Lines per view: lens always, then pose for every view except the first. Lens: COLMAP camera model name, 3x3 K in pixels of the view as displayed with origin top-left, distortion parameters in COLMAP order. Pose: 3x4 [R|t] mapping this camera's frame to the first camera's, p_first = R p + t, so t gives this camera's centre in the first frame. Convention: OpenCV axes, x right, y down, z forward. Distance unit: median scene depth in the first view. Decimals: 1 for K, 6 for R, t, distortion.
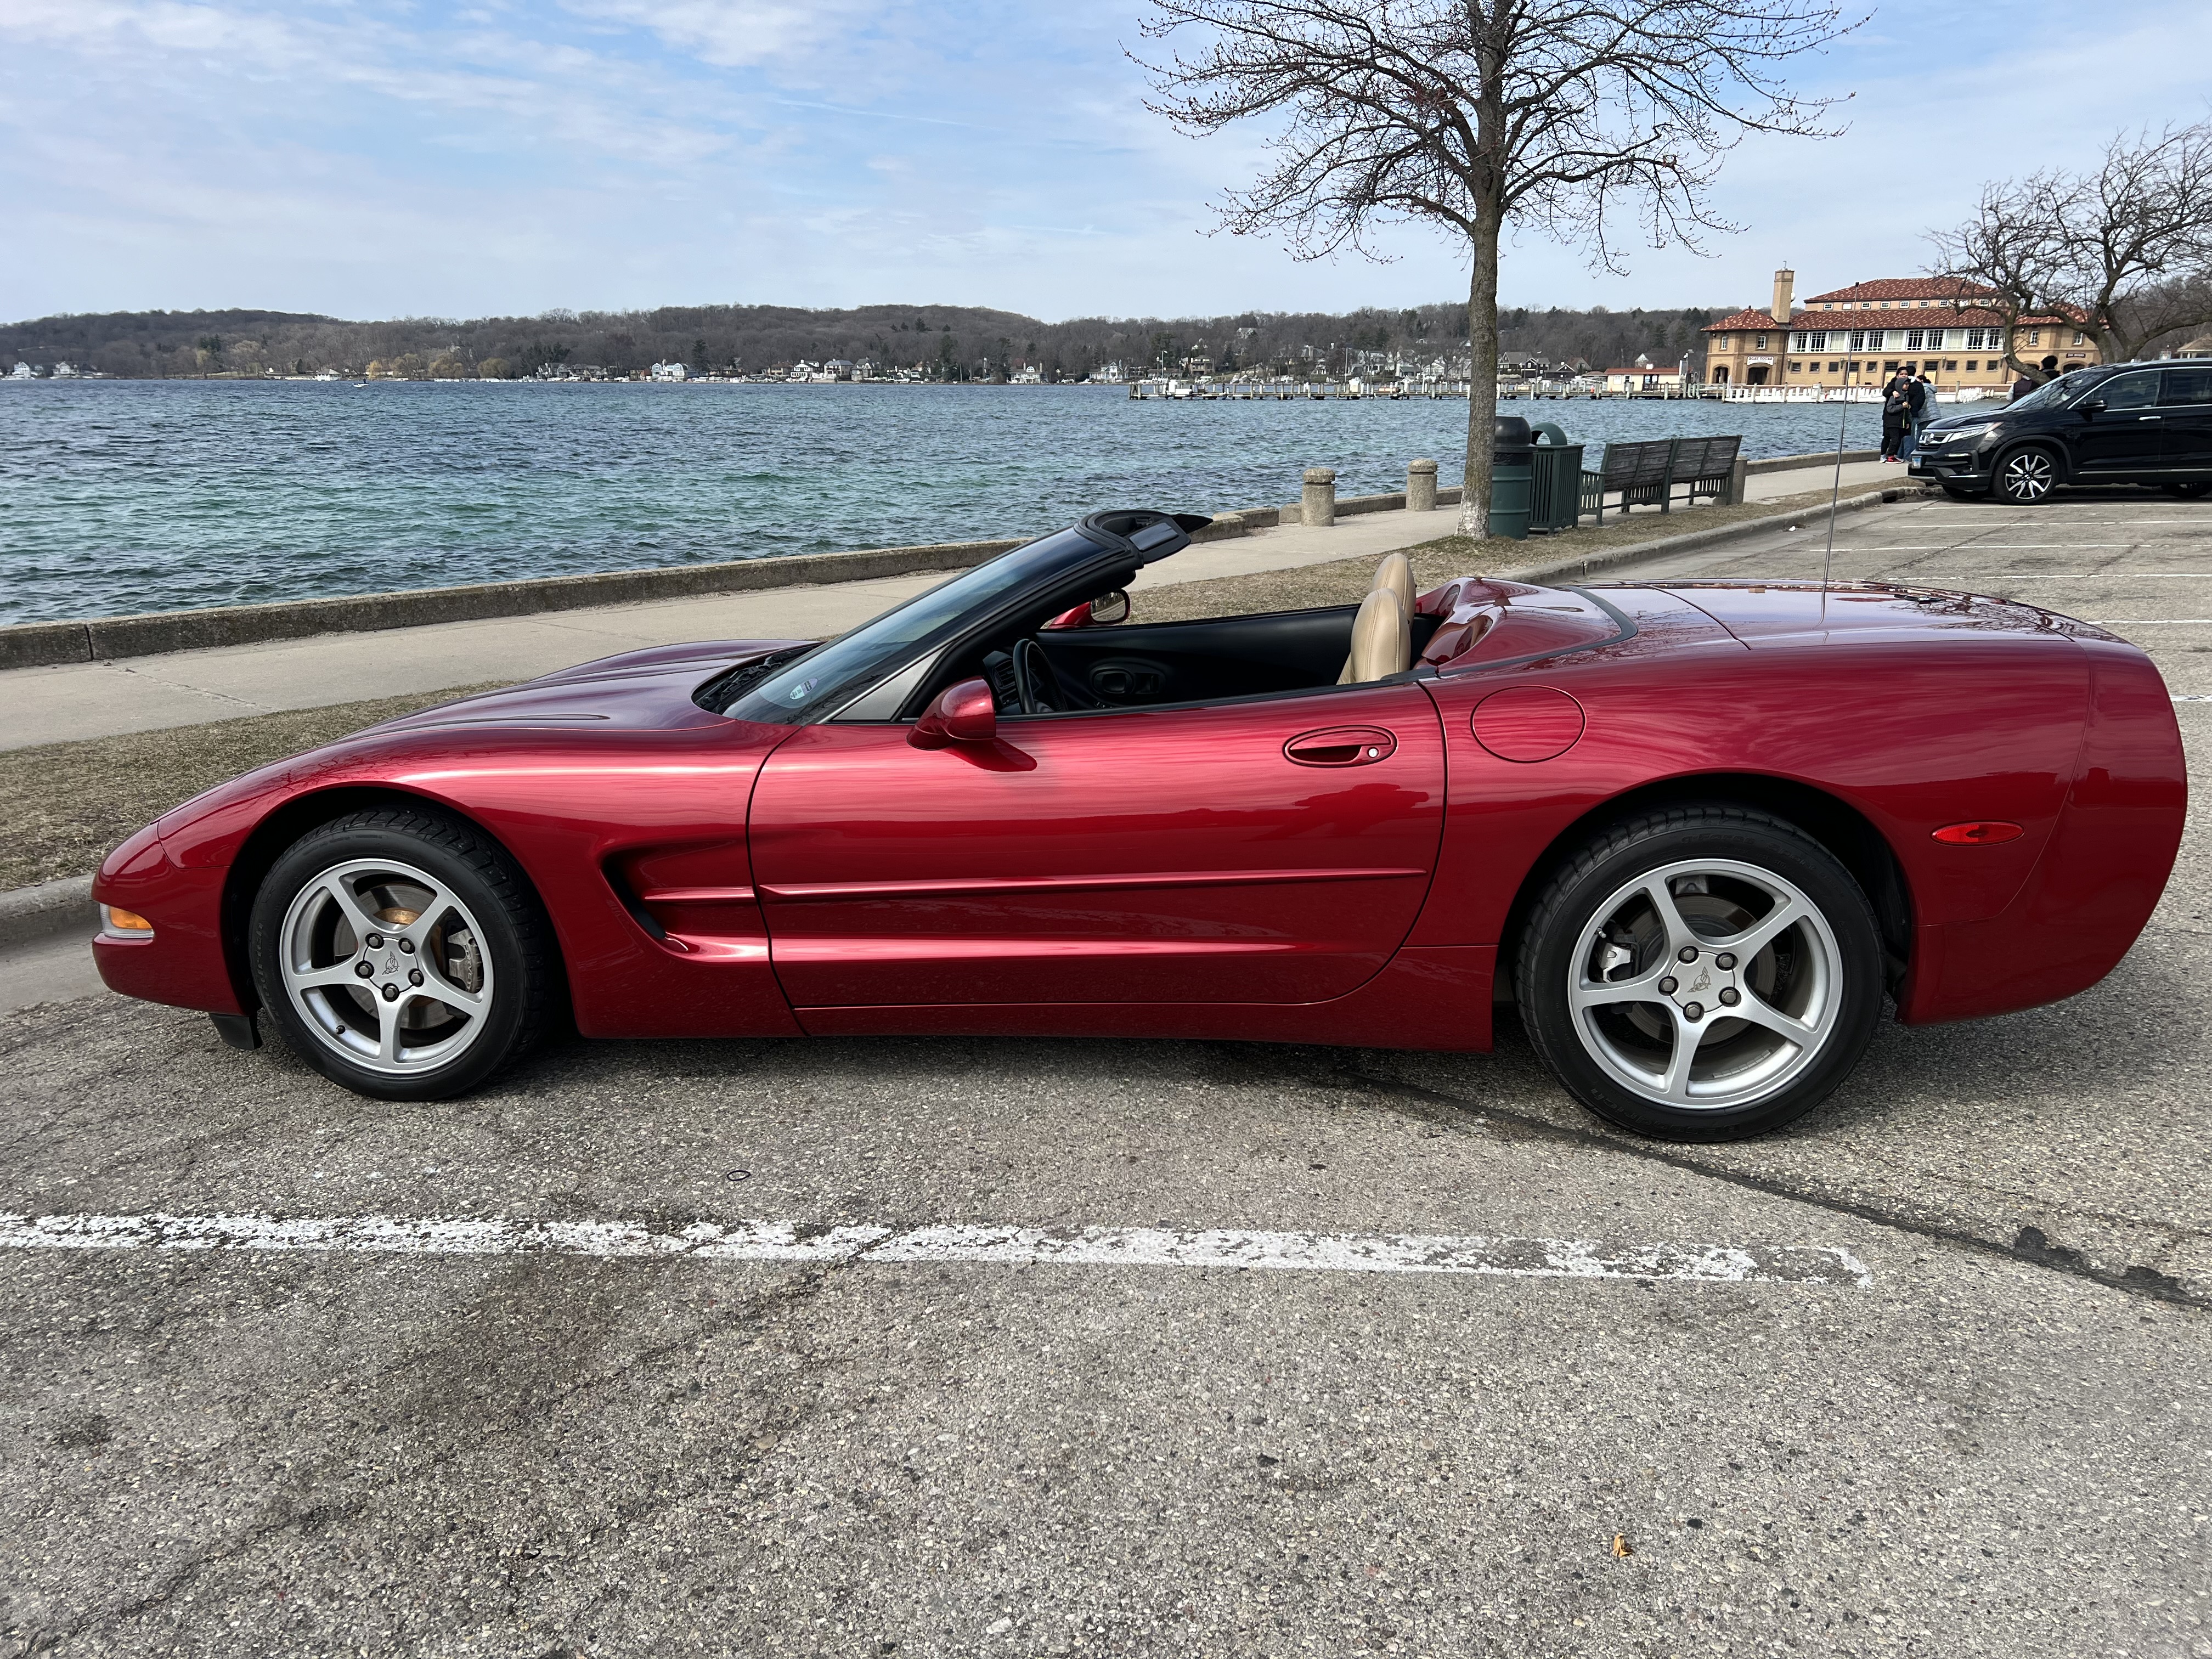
lens RADIAL K [[1723.7, 0, 1107.4], [0, 1723.7, 858.0], [0, 0, 1]] dist [0.065213, -0.081446]
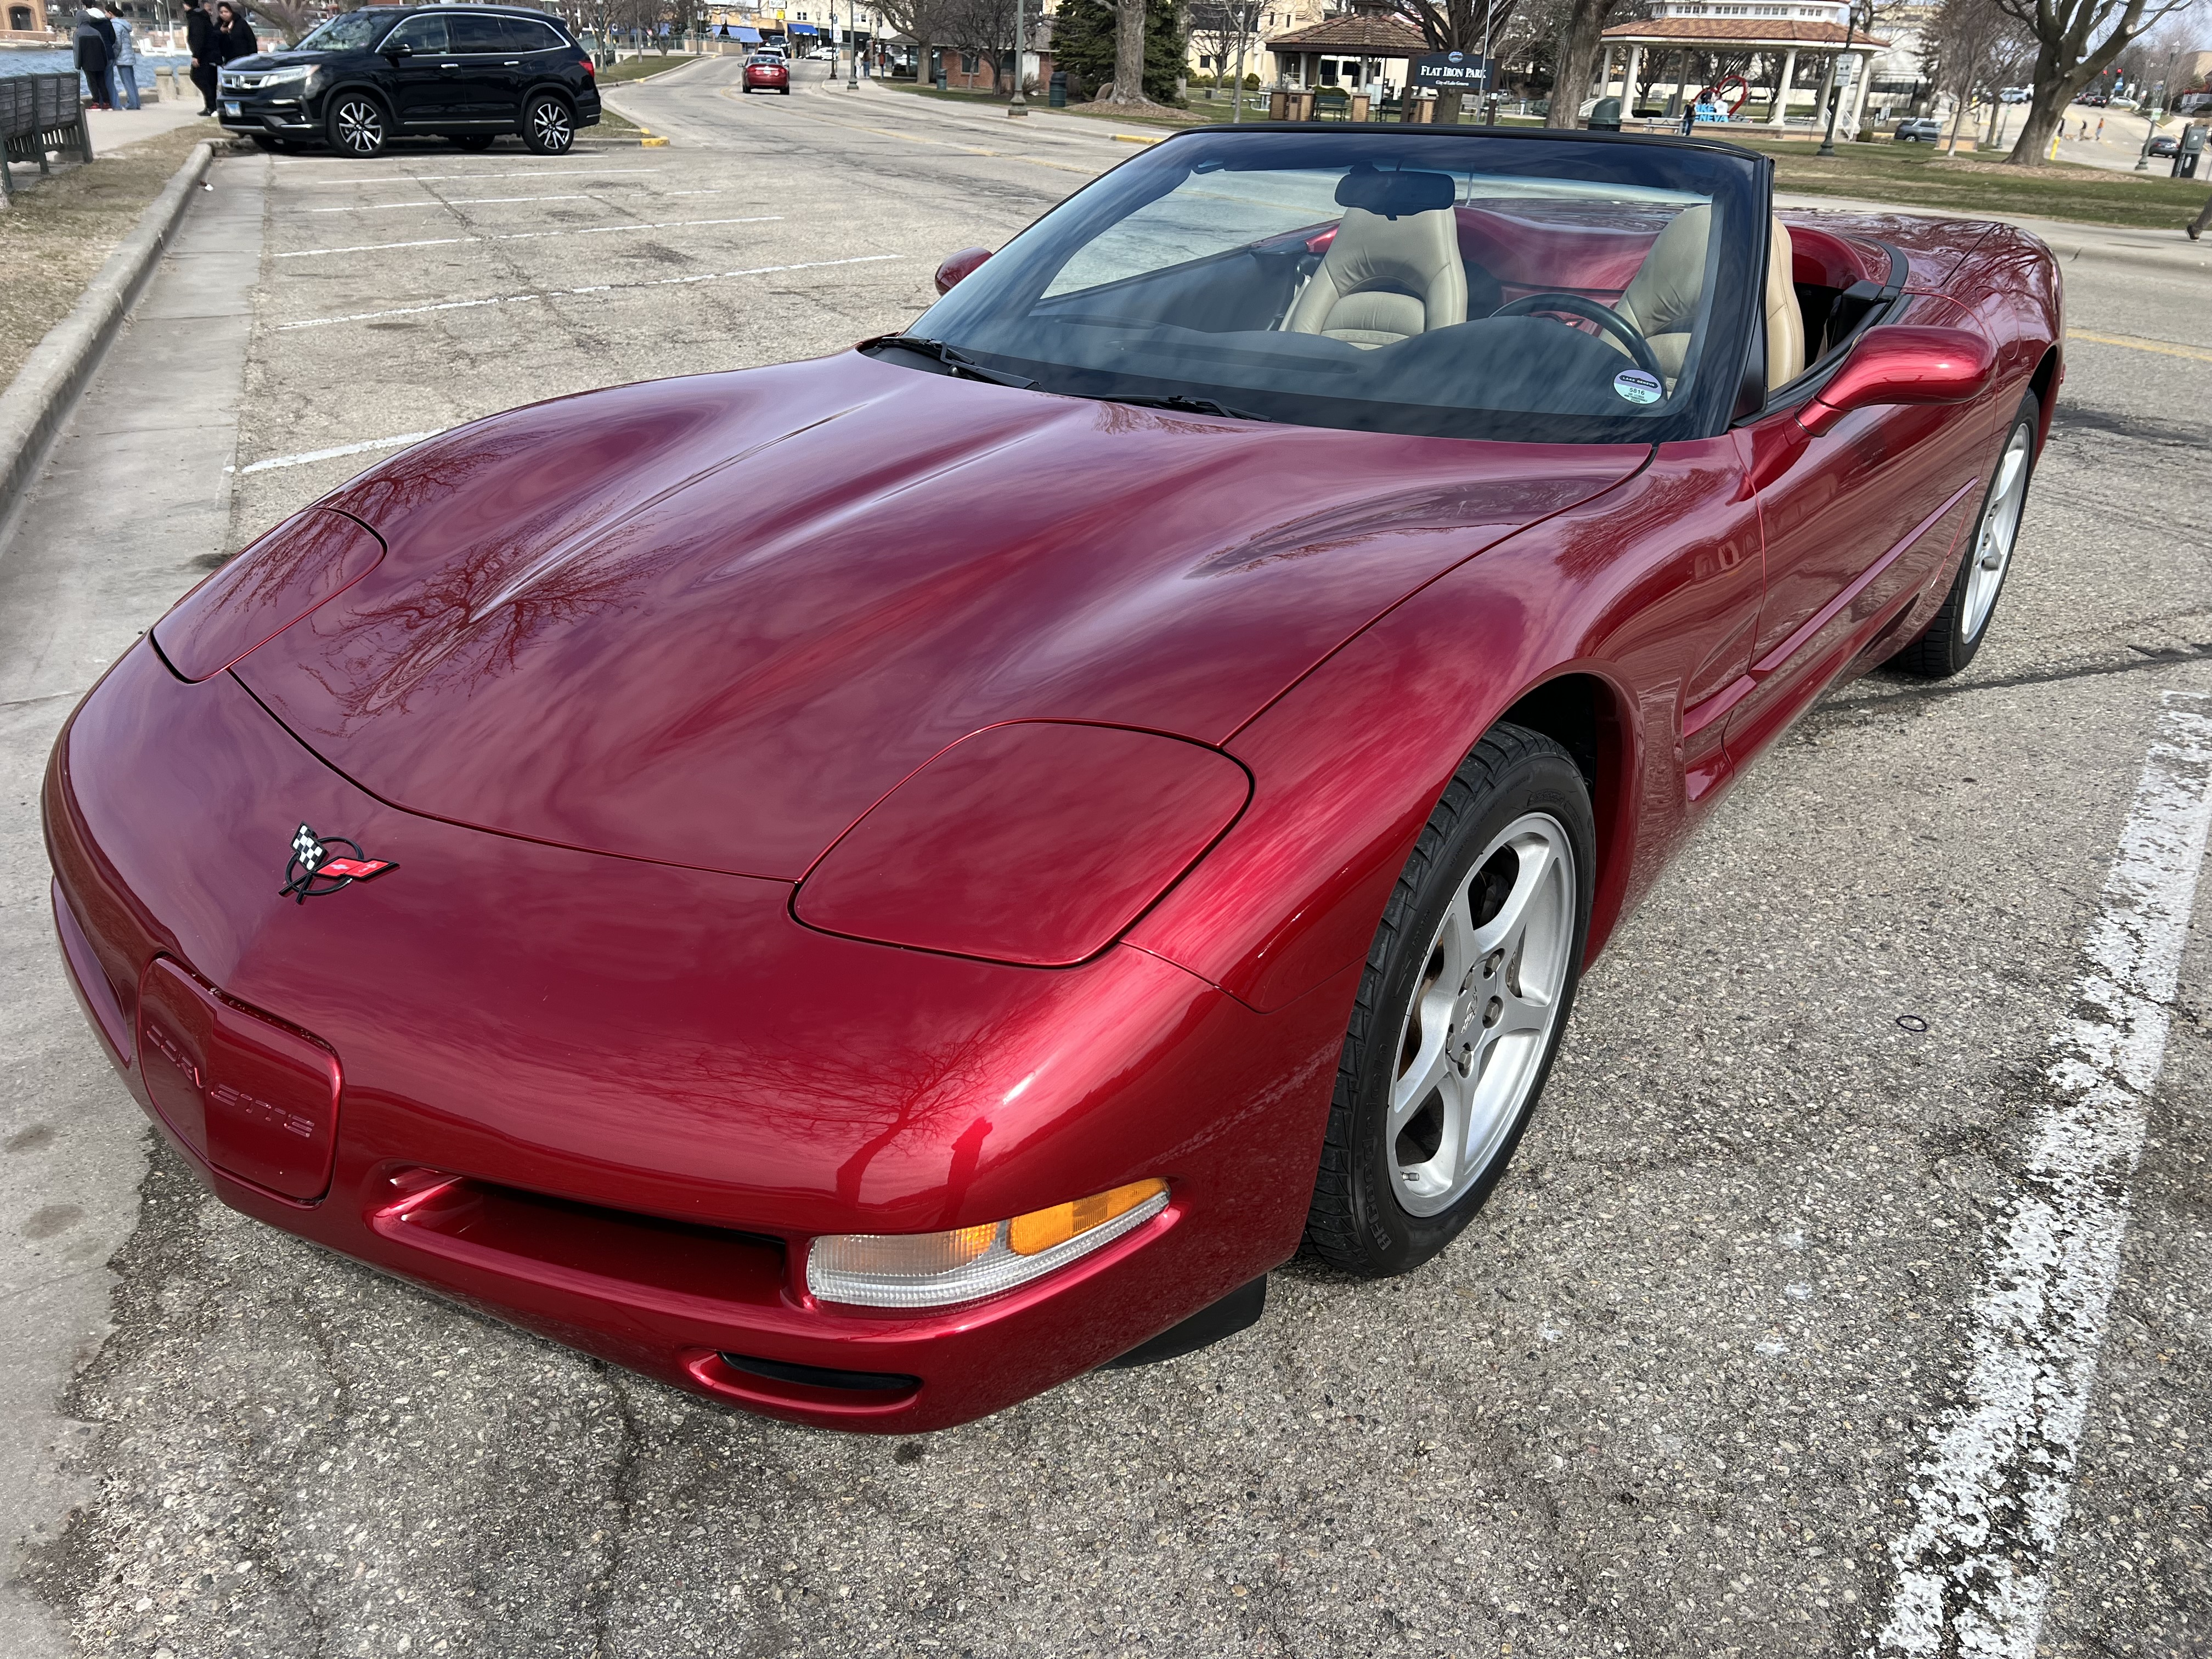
lens RADIAL K [[1723.7, 0, 1107.4], [0, 1723.7, 858.0], [0, 0, 1]] dist [0.065213, -0.081446]
pose [[0.457875, -0.339502, 0.821638, -0.199559], [0.191661, 0.940173, 0.281674, -0.034391], [-0.868111, 0.028504, 0.495551, 0.188658]]
